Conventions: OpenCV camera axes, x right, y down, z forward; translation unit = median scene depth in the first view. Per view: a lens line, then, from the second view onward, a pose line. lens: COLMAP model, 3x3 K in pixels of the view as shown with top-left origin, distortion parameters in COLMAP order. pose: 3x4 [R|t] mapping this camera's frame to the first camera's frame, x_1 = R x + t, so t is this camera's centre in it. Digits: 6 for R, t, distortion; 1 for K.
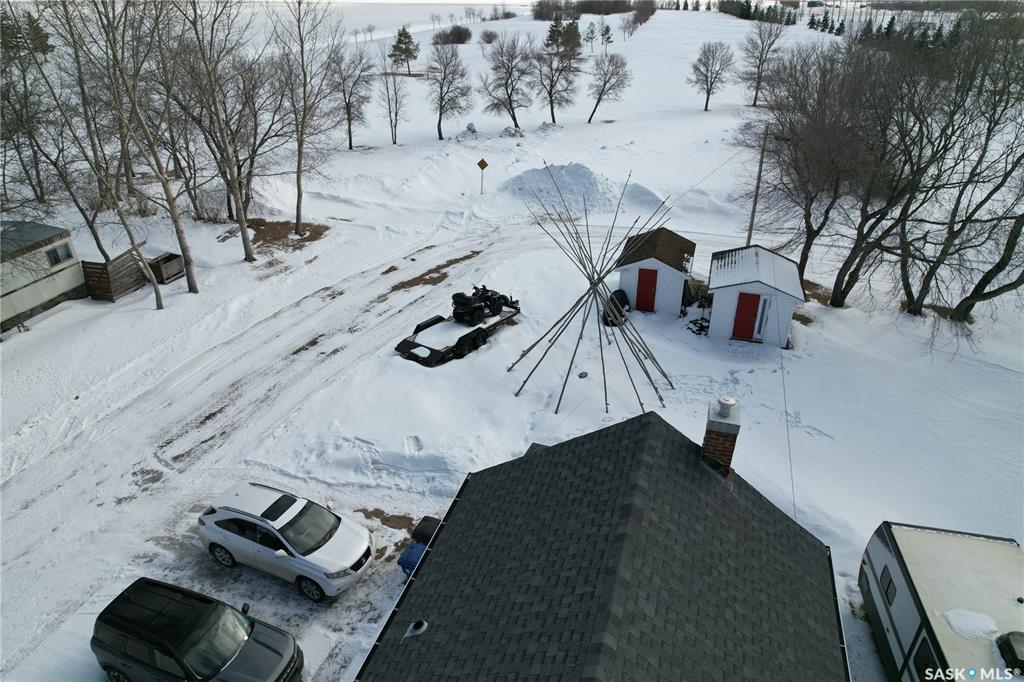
lens RADIAL K [[658.2, 0, 510.3], [0, 658.2, 341.2], [0, 0, 1]] dist [-0.072933, 0.059322]
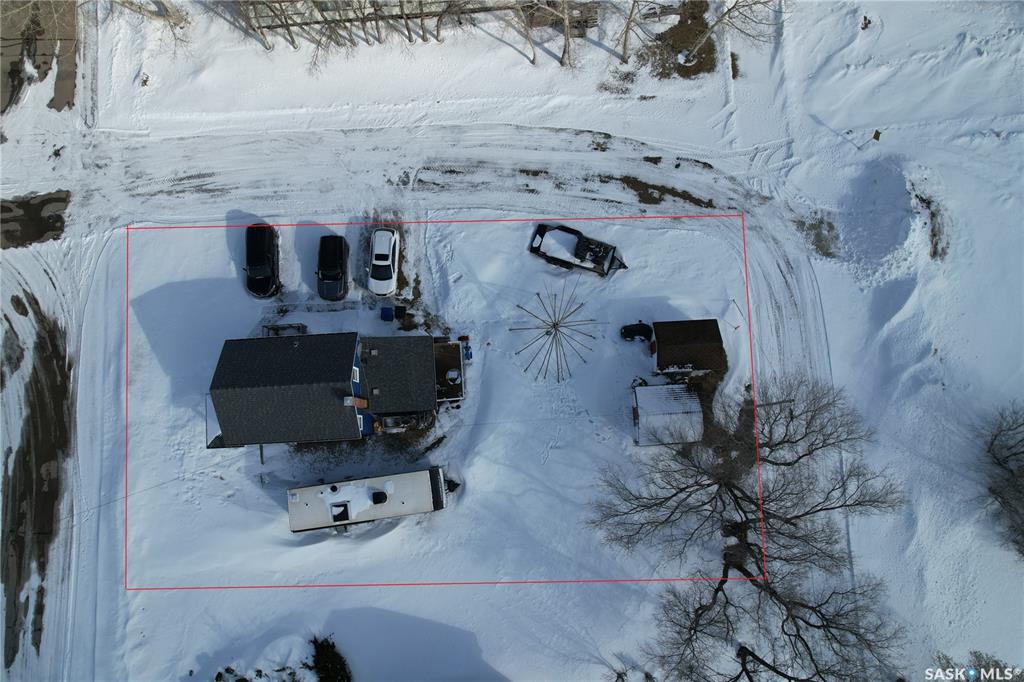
lens RADIAL K [[658.2, 0, 510.3], [0, 658.2, 341.2], [0, 0, 1]] dist [-0.072933, 0.059322]
pose [[0.353595, 0.924708, -0.141019, 0.256021], [-0.448647, 0.299943, 0.841873, -1.036467], [0.820784, -0.234415, 0.520925, -0.022878]]
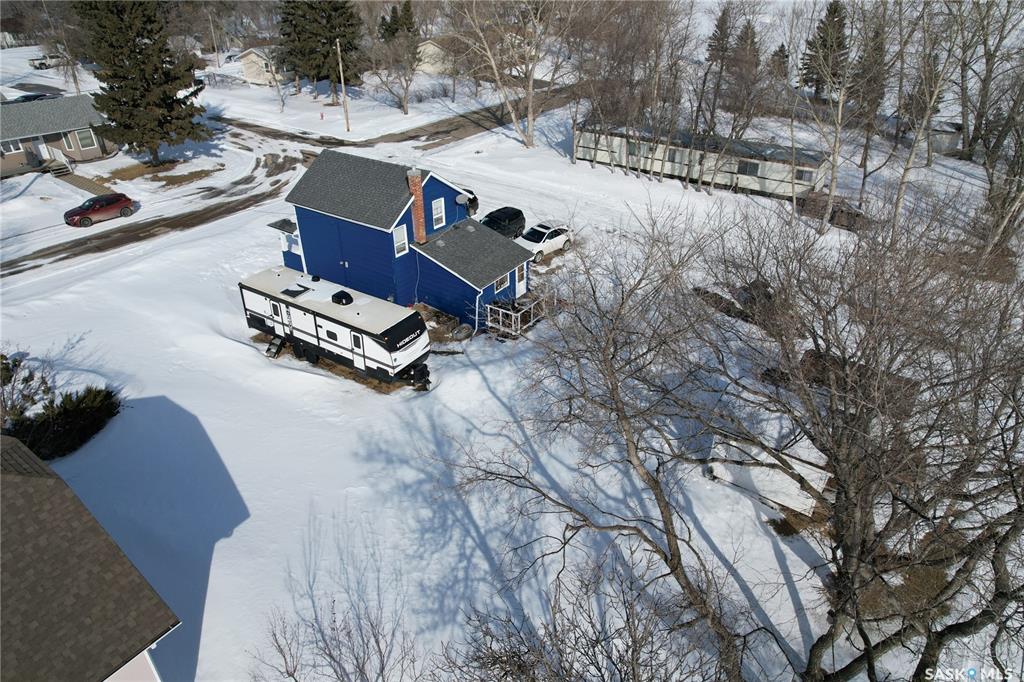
lens RADIAL K [[658.2, 0, 510.3], [0, 658.2, 341.2], [0, 0, 1]] dist [-0.072933, 0.059322]
pose [[-0.330894, 0.481161, -0.811784, 0.933489], [-0.450716, 0.675197, 0.583922, -0.413059], [0.829074, 0.559100, -0.006552, 0.559670]]
